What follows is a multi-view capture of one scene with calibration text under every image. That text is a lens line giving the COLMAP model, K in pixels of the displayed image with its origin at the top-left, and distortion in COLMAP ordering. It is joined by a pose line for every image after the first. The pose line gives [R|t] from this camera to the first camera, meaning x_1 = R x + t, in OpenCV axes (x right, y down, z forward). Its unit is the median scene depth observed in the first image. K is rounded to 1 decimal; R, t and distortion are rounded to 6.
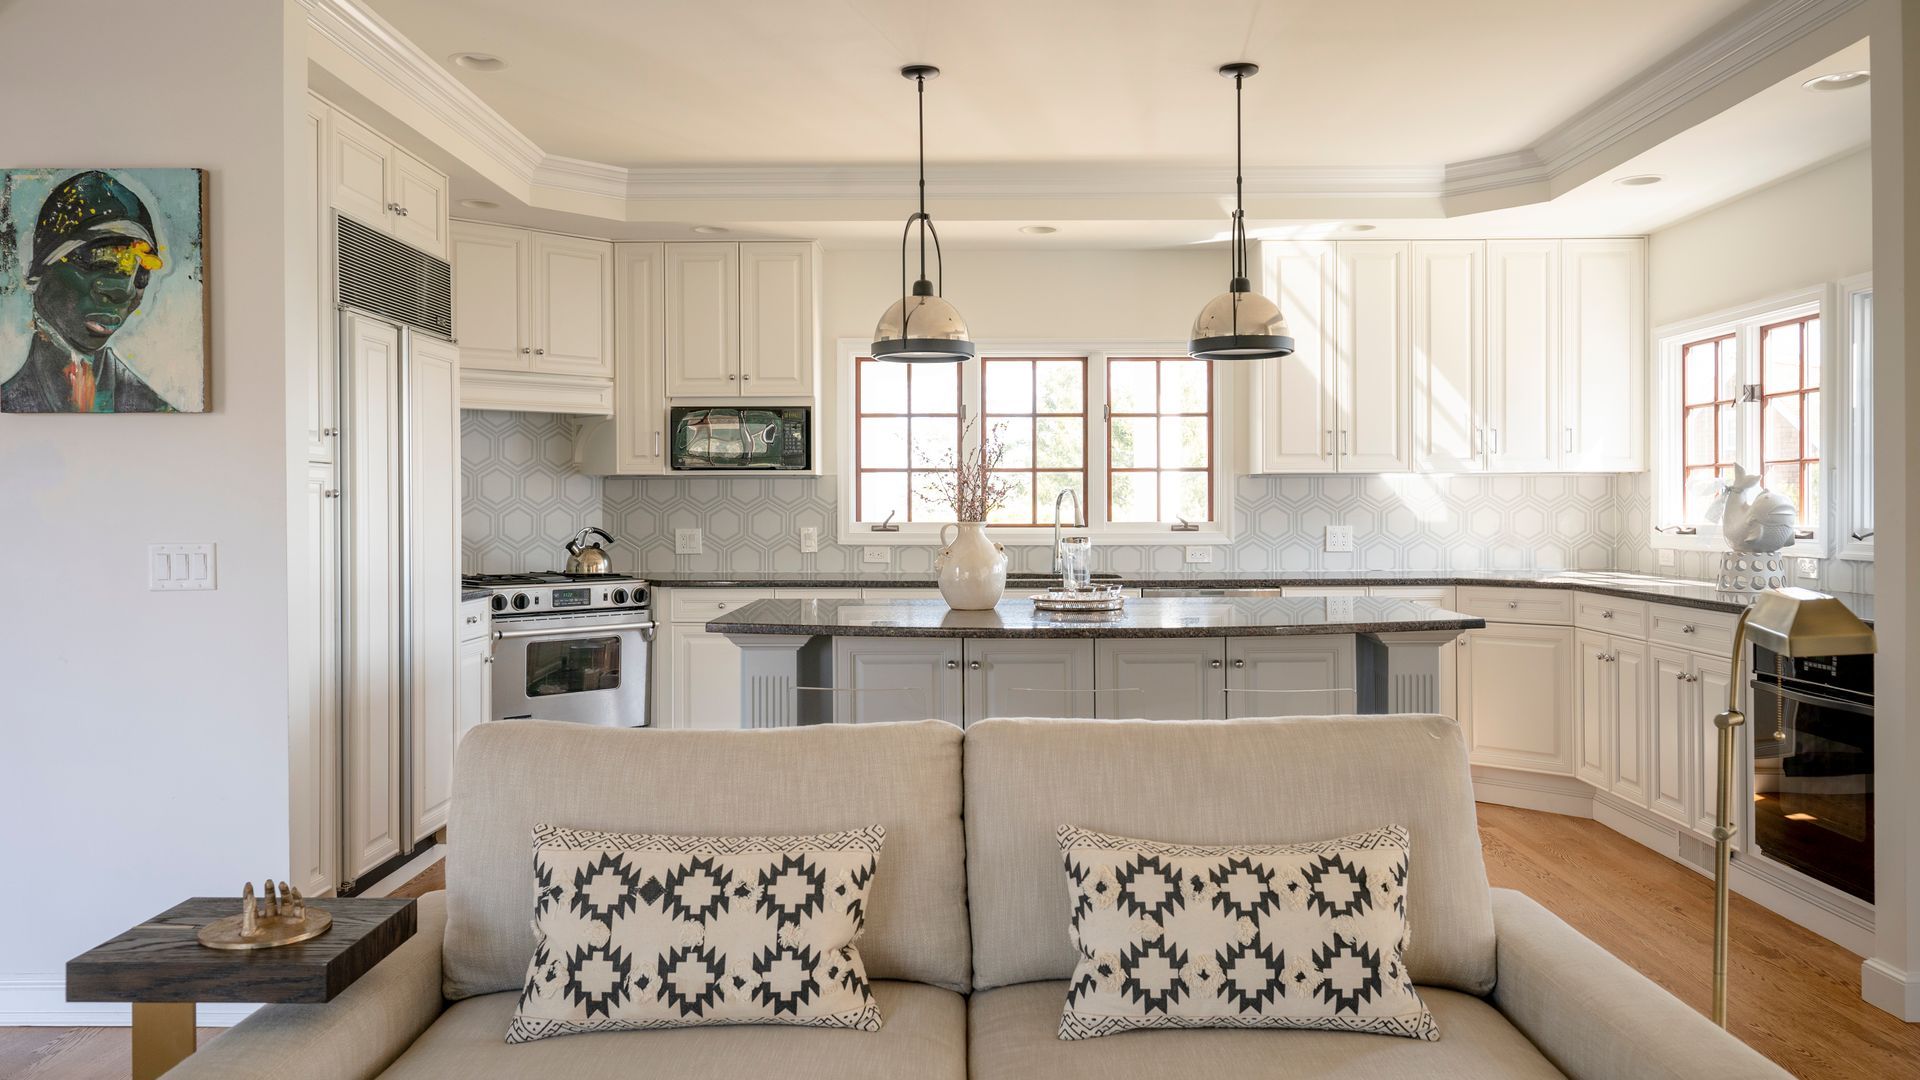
lens RADIAL K [[1387.3, 0, 980.6], [0, 1387.3, 508.3], [0, 0, 1]] dist [-0.008951, -0.000164]
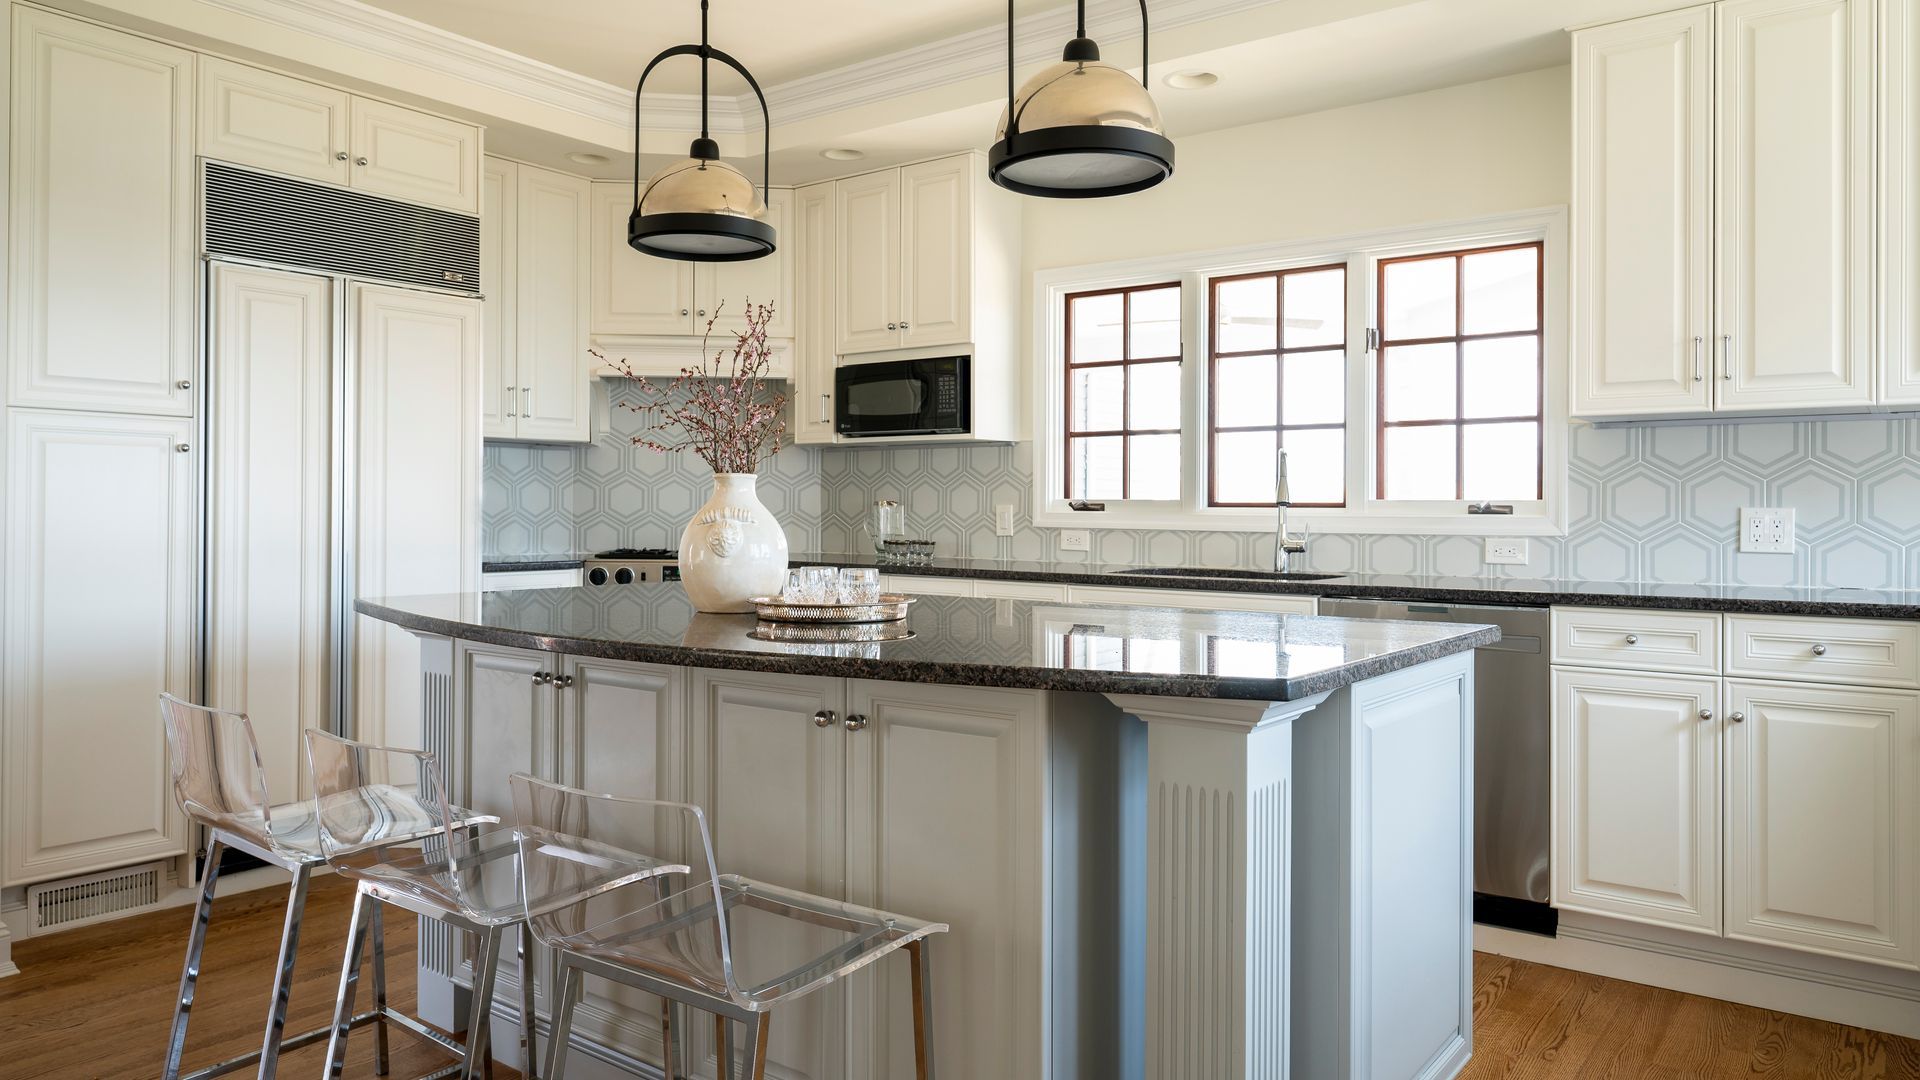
lens RADIAL K [[1279.2, 0, 956.4], [0, 1279.2, 494.5], [0, 0, 1]] dist [0.005854, 0.002557]
pose [[0.806803, 0.000643, -0.590820, 0.301818], [-0.006495, 0.999949, -0.007782, 0.013611], [0.590784, 0.010116, 0.806766, 0.376881]]
